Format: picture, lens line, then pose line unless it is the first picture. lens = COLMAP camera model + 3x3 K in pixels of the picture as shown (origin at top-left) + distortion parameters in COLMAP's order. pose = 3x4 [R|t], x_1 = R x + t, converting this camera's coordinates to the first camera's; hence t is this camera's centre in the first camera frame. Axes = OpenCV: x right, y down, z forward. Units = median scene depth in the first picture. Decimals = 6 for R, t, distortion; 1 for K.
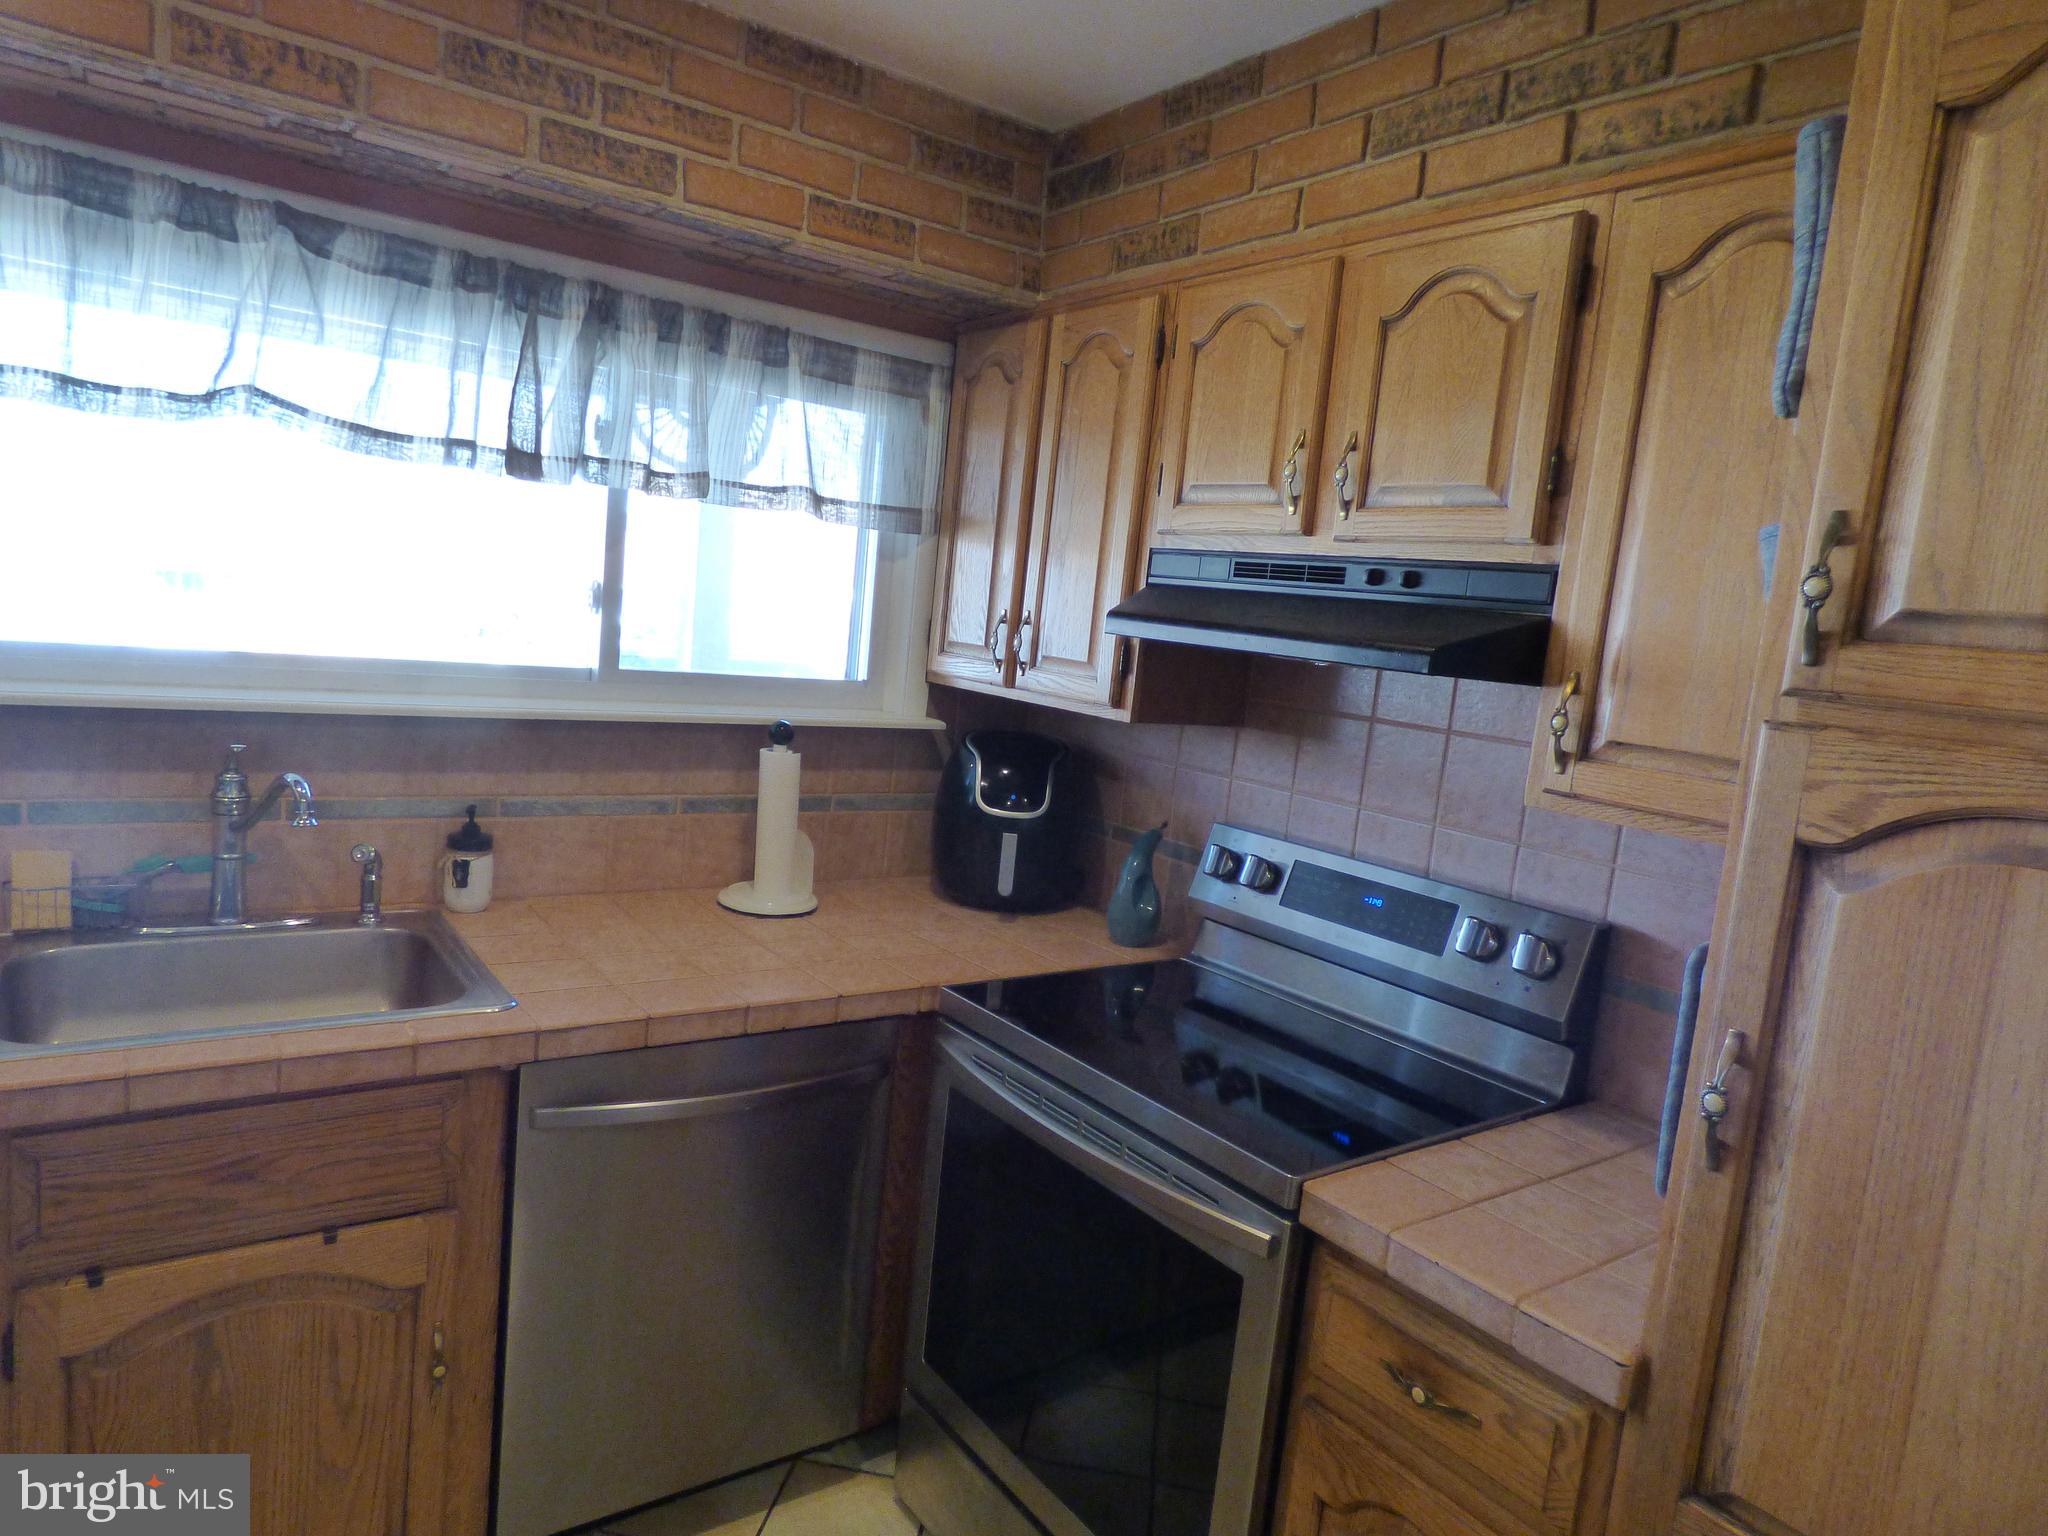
lens RADIAL K [[1245.5, 0, 1022.1], [0, 1245.5, 760.2], [0, 0, 1]] dist [-0.007041, -0.001316]
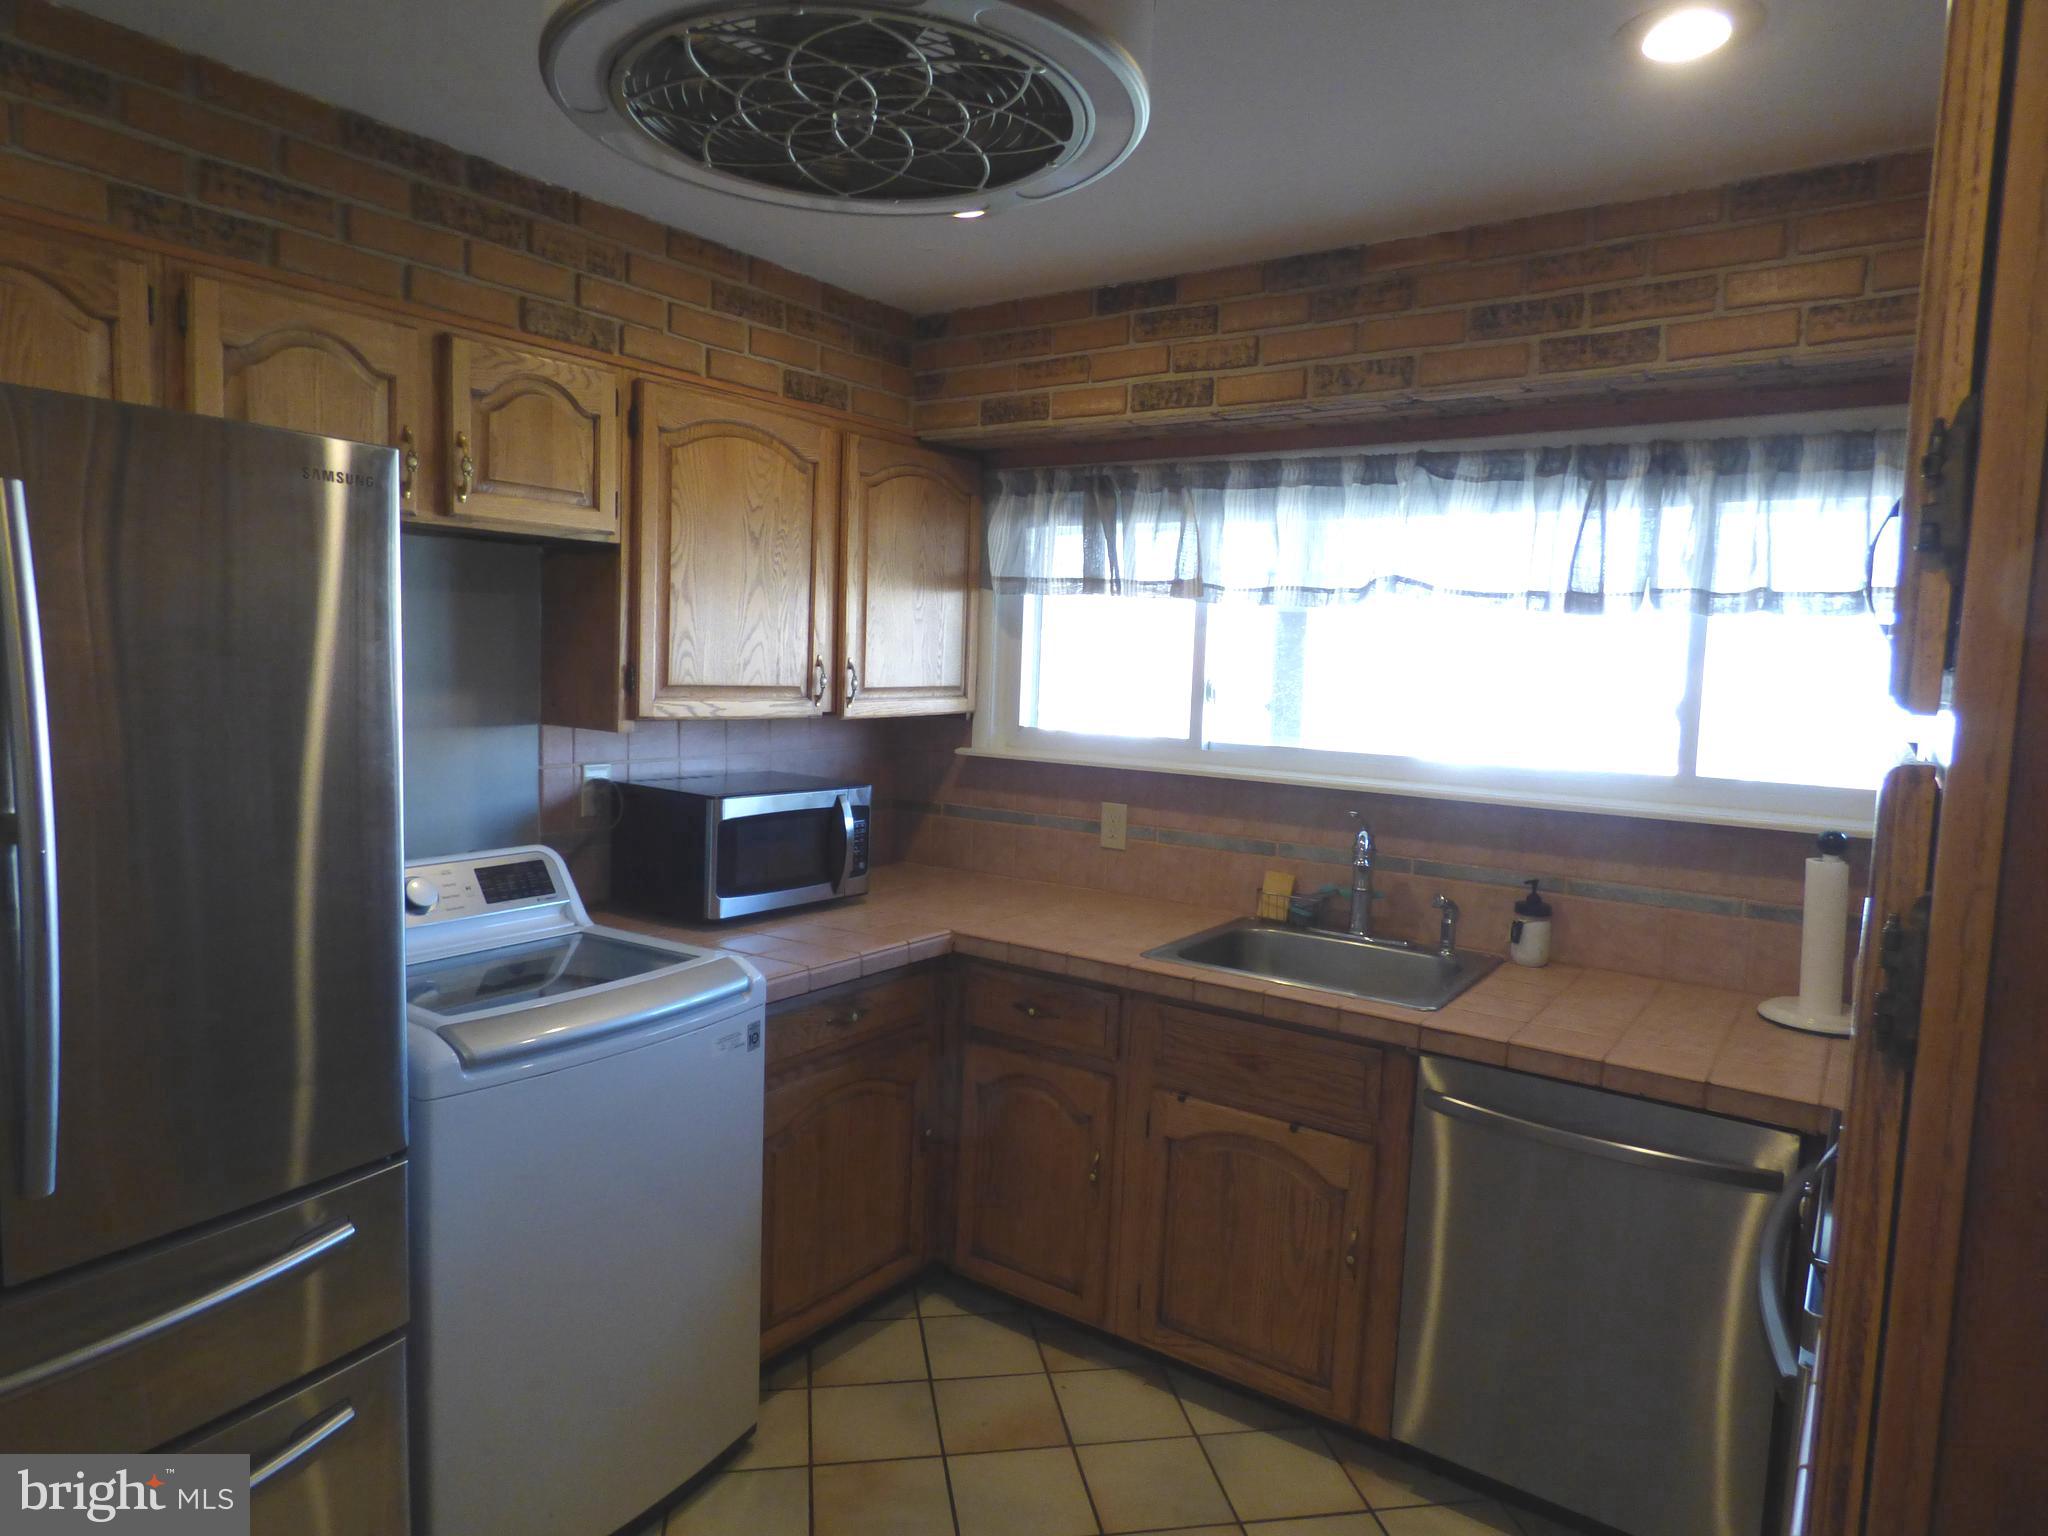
lens RADIAL K [[1261.6, 0, 1024.0], [0, 1261.6, 768.0], [0, 0, 1]] dist [-0.003747, 0.002082]
pose [[0.324836, -0.001773, -0.945769, 0.649351], [-0.117211, 0.992214, -0.042118, 0.043036], [0.938479, 0.124535, 0.322099, 0.115841]]
